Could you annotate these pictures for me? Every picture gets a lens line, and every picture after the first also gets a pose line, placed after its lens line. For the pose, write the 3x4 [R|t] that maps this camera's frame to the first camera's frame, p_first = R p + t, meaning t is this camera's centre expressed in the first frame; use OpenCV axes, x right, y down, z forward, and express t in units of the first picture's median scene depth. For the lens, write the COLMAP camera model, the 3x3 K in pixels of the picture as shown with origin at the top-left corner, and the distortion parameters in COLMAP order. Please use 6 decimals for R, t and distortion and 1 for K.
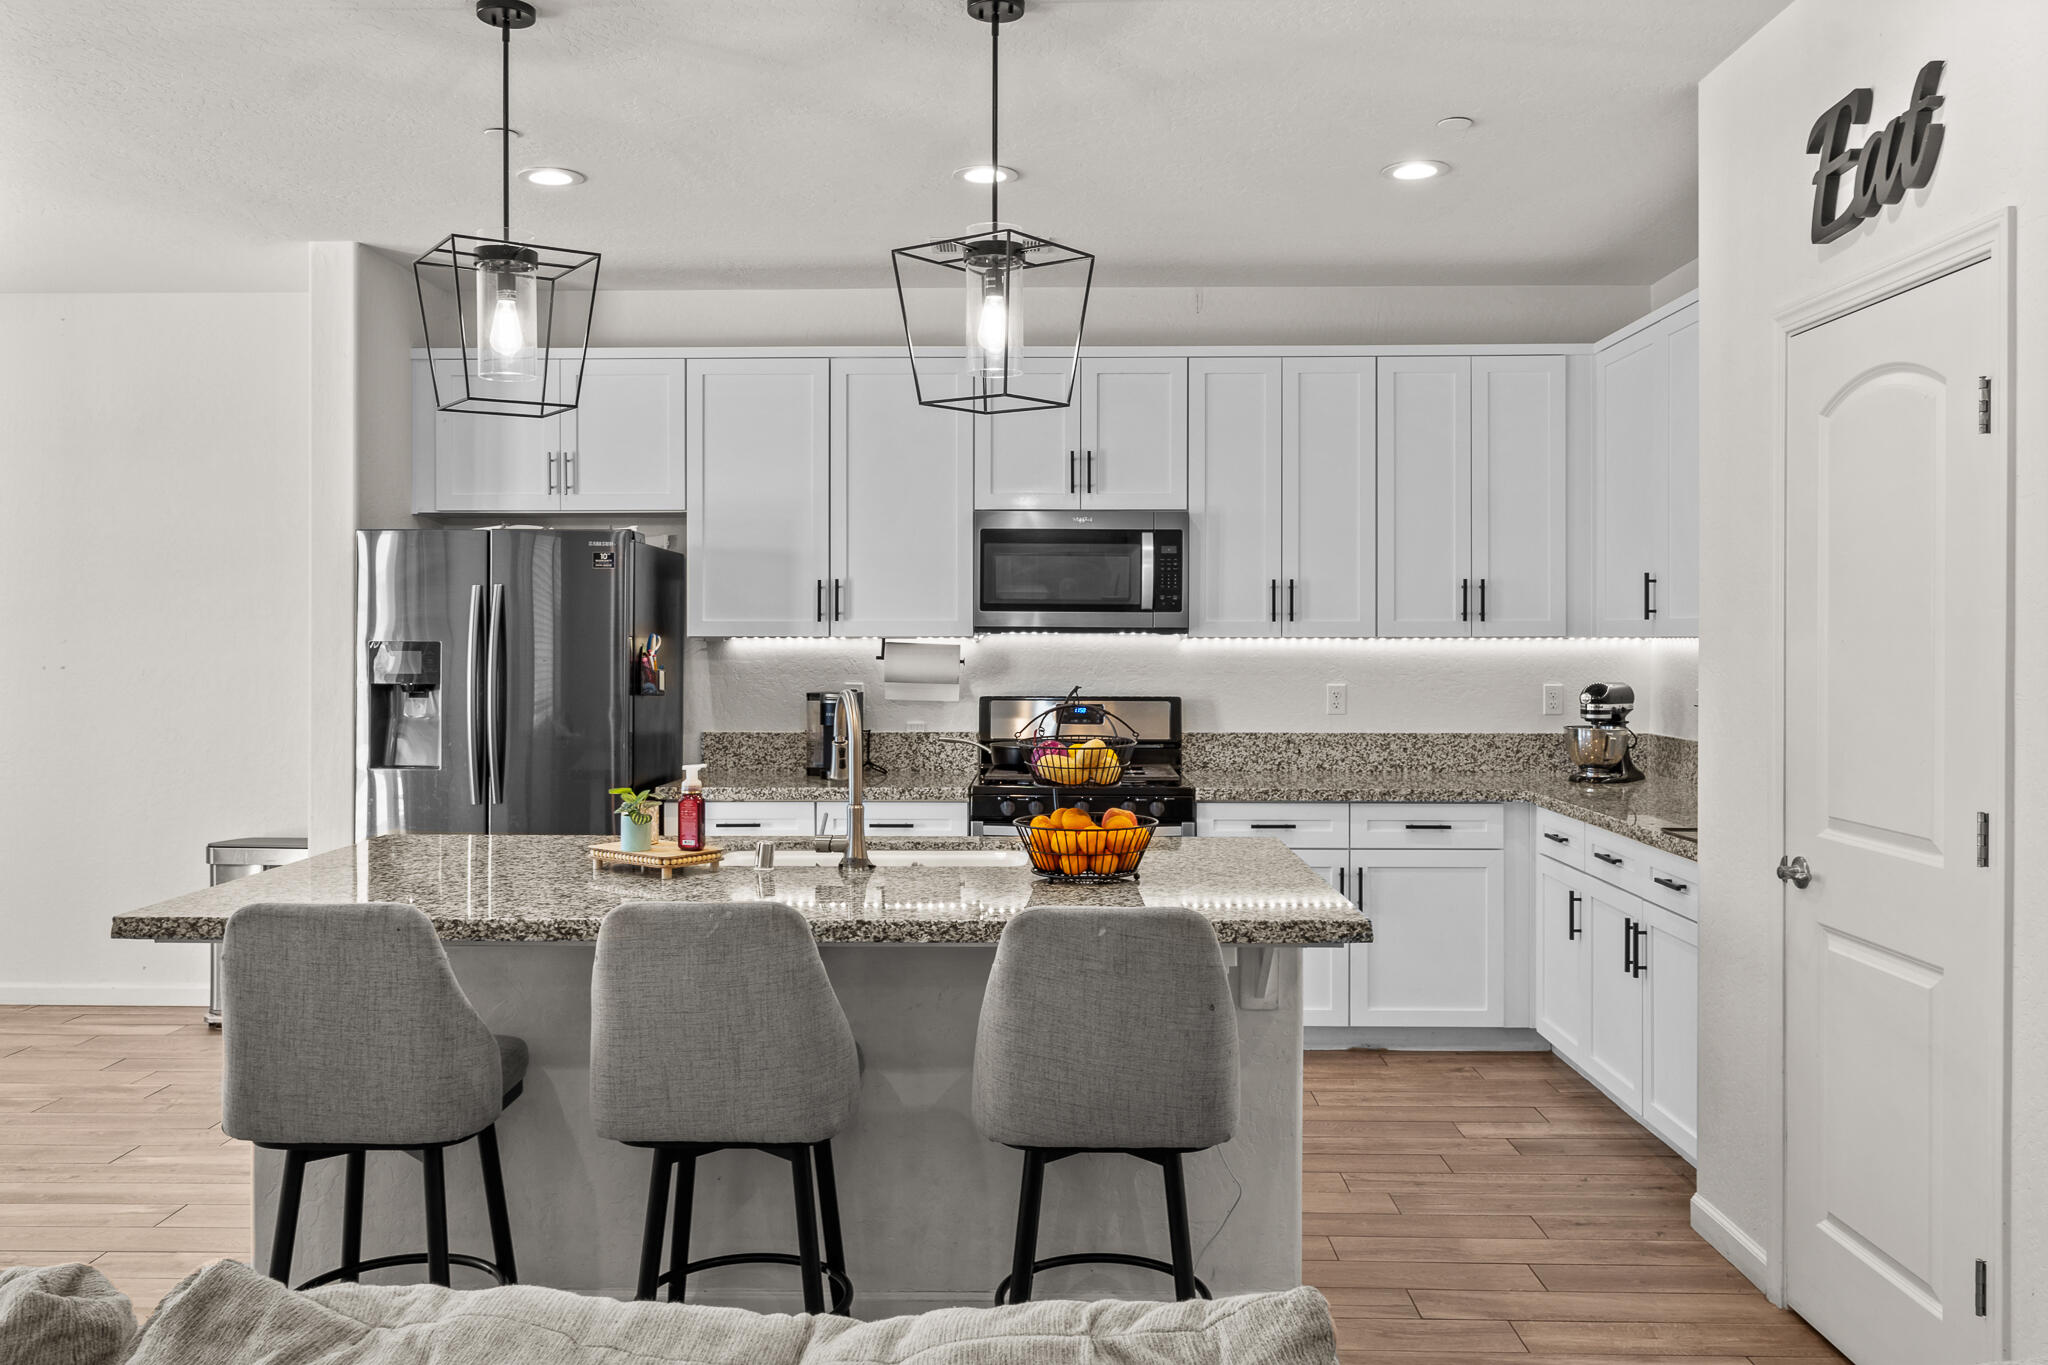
lens RADIAL K [[1567.7, 0, 1020.9], [0, 1567.7, 641.6], [0, 0, 1]] dist [-0.001260, -0.009843]
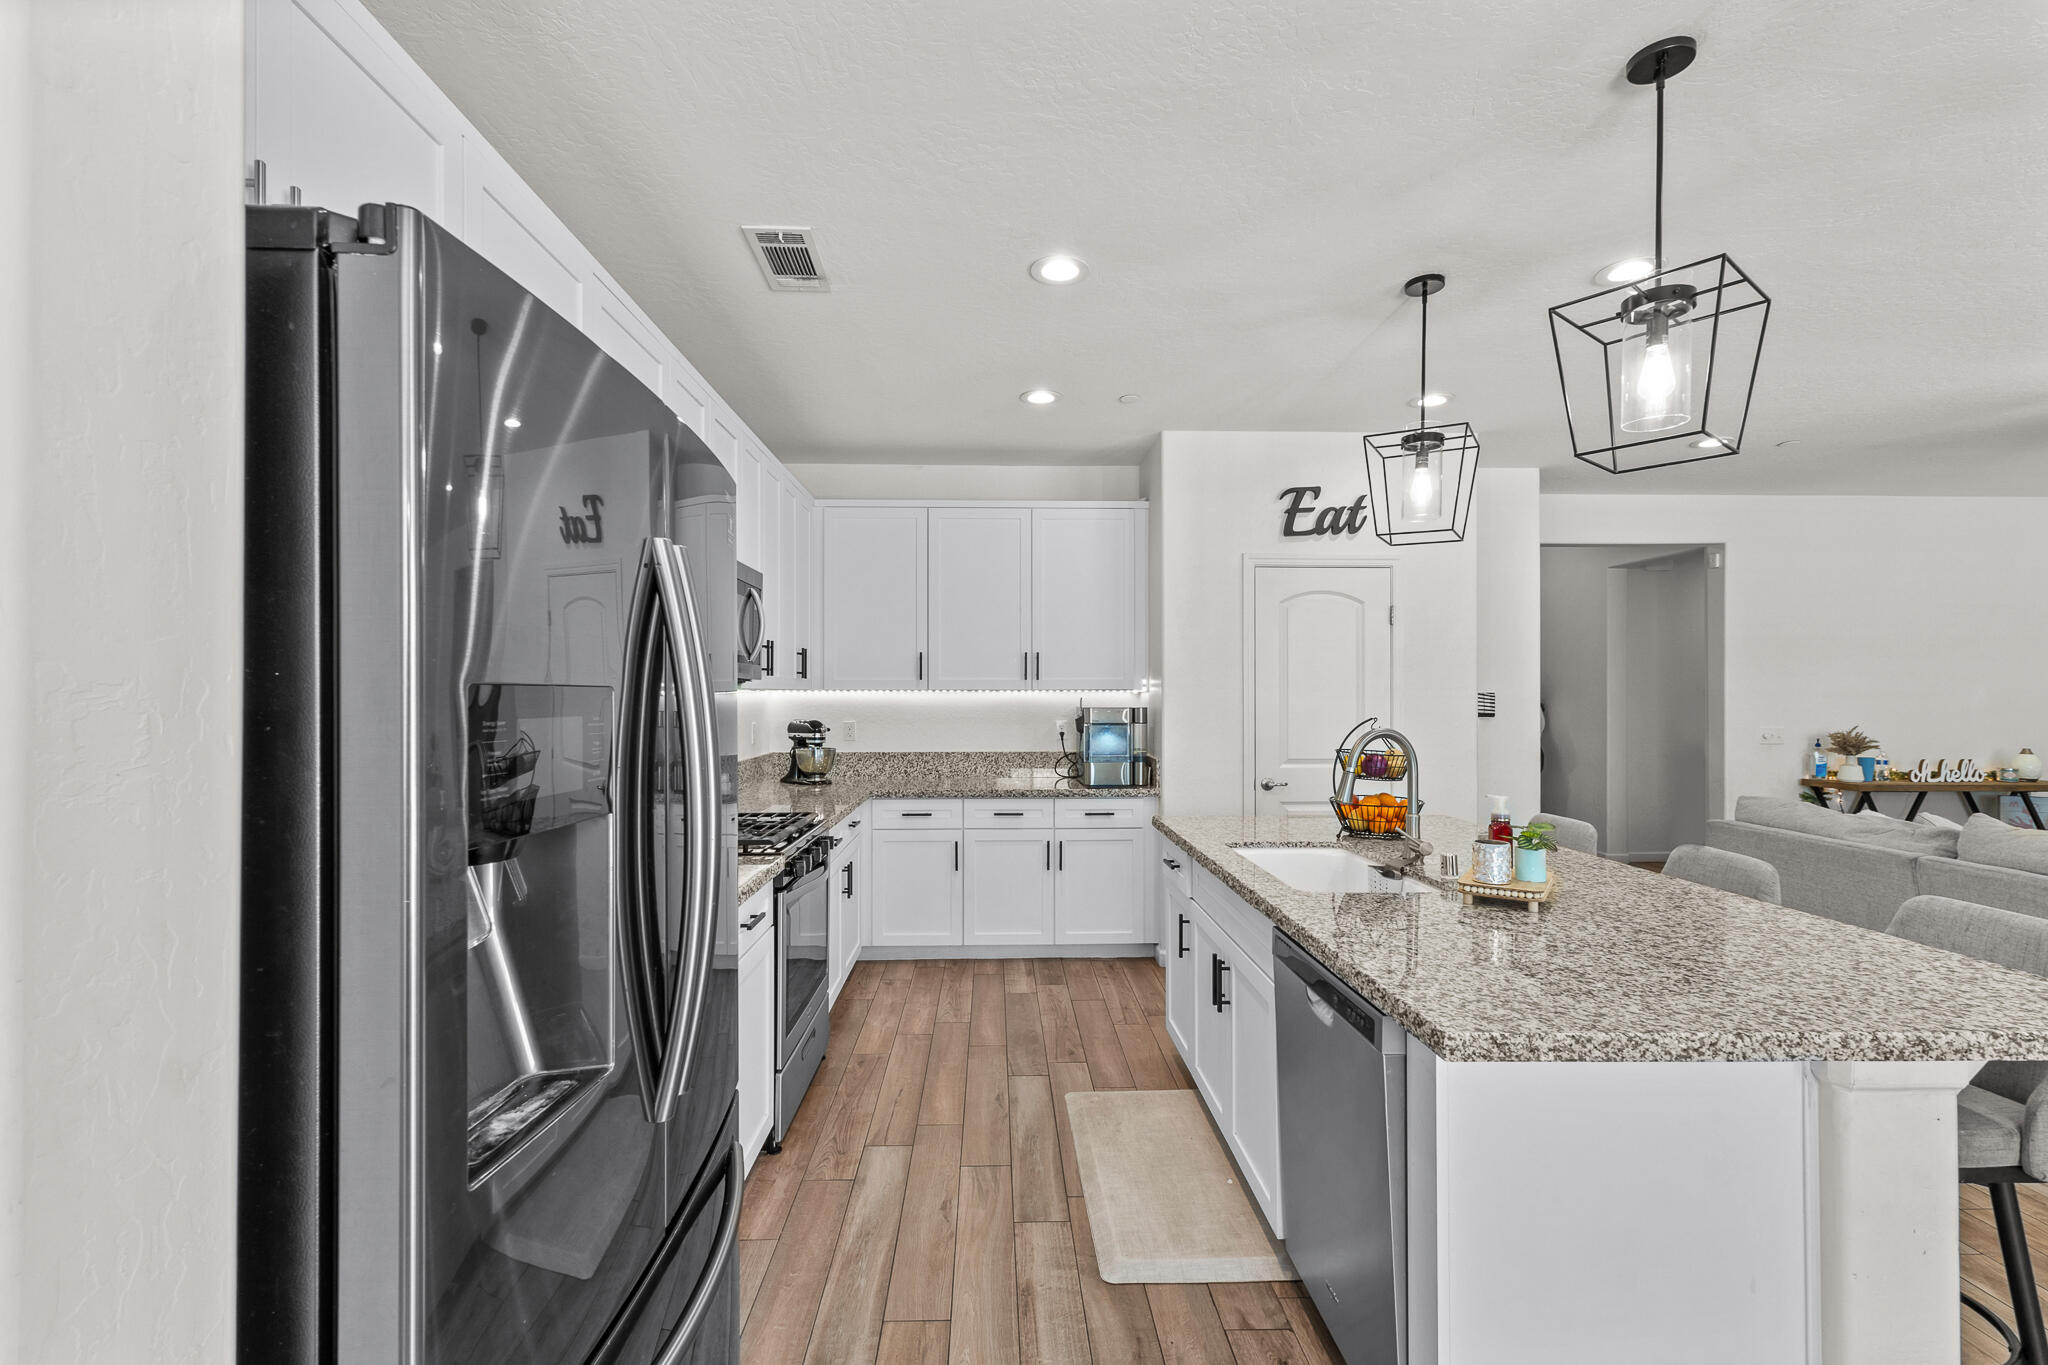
lens RADIAL K [[890.0, 0, 1007.7], [0, 890.0, 692.9], [0, 0, 1]] dist [0.006976, -0.001103]
pose [[-0.041025, 0.001468, 0.999157, -0.516871], [0.002731, 0.999995, -0.001357, 0.001712], [-0.999154, 0.002673, -0.041029, 0.845375]]
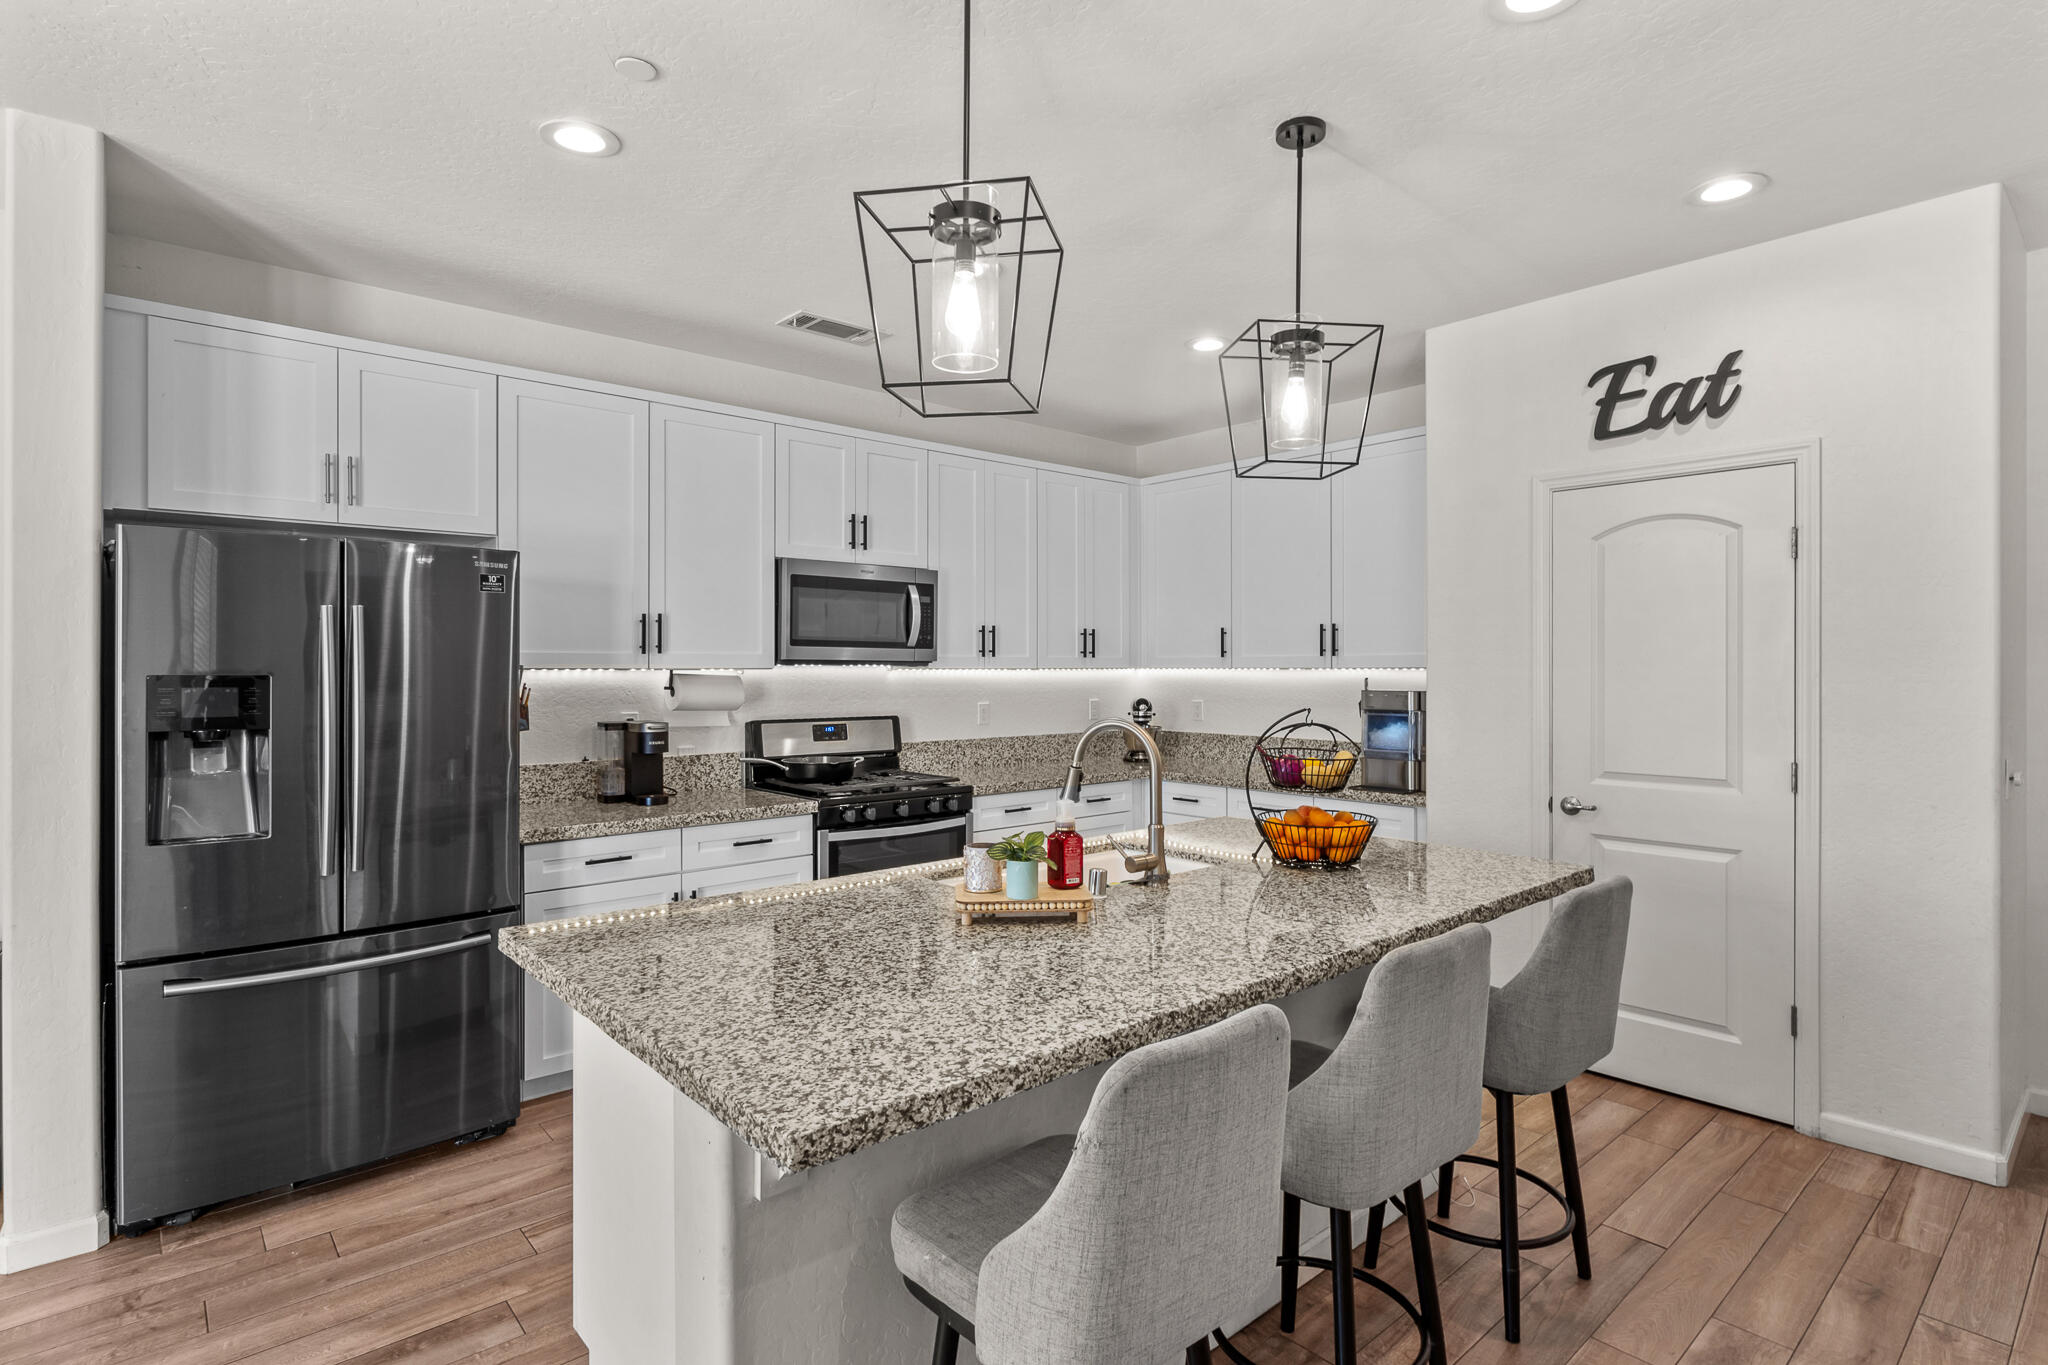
lens RADIAL K [[1018.3, 0, 1024.3], [0, 1018.3, 668.8], [0, 0, 1]] dist [-0.000895, -0.001438]
pose [[0.738534, -0.001497, 0.674215, -0.397722], [0.002880, 0.999995, -0.000935, -0.001652], [-0.674210, 0.002633, 0.738535, 0.333706]]
